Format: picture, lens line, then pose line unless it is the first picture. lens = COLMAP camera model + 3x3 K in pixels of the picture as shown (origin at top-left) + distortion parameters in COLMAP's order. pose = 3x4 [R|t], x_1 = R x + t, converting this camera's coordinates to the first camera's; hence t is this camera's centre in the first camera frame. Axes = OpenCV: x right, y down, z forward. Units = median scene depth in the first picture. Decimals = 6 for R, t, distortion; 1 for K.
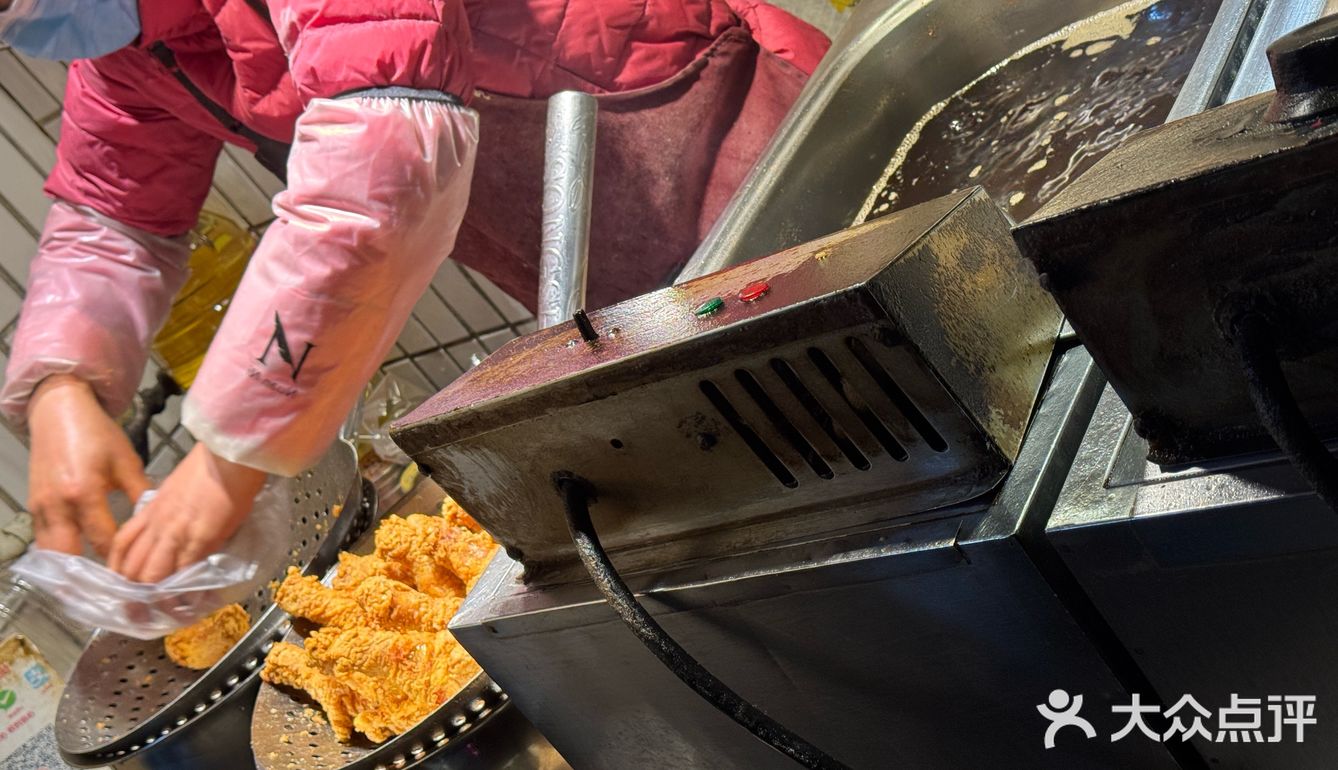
lens RADIAL K [[1766.9, 0, 669.0], [0, 1766.9, 385.0], [0, 0, 1]] dist [0.037705, 0.047398]
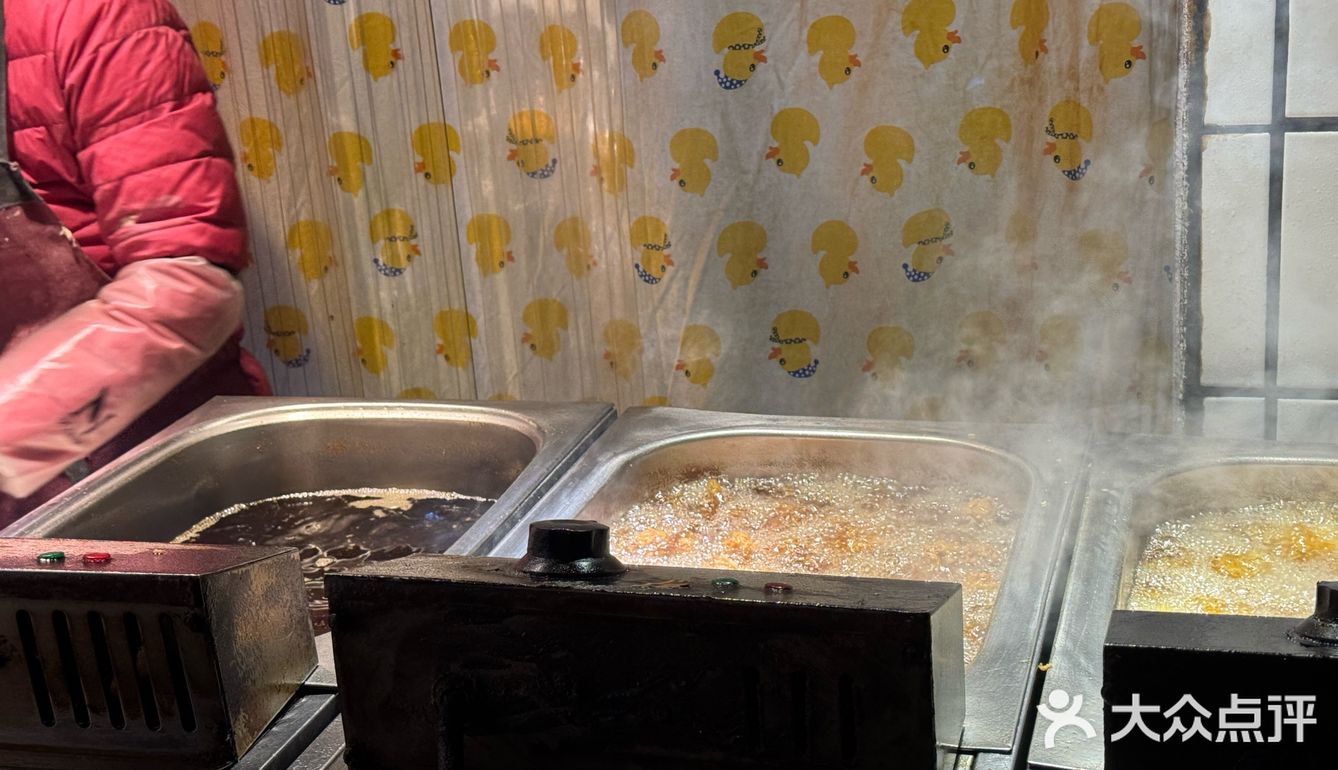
lens RADIAL K [[1766.9, 0, 669.0], [0, 1766.9, 385.0], [0, 0, 1]] dist [0.037705, 0.047398]
pose [[0.827200, 0.427977, 0.364109, -0.127937], [-0.308635, 0.887547, -0.342059, 0.145715], [-0.469558, 0.170575, 0.866268, -0.290569]]
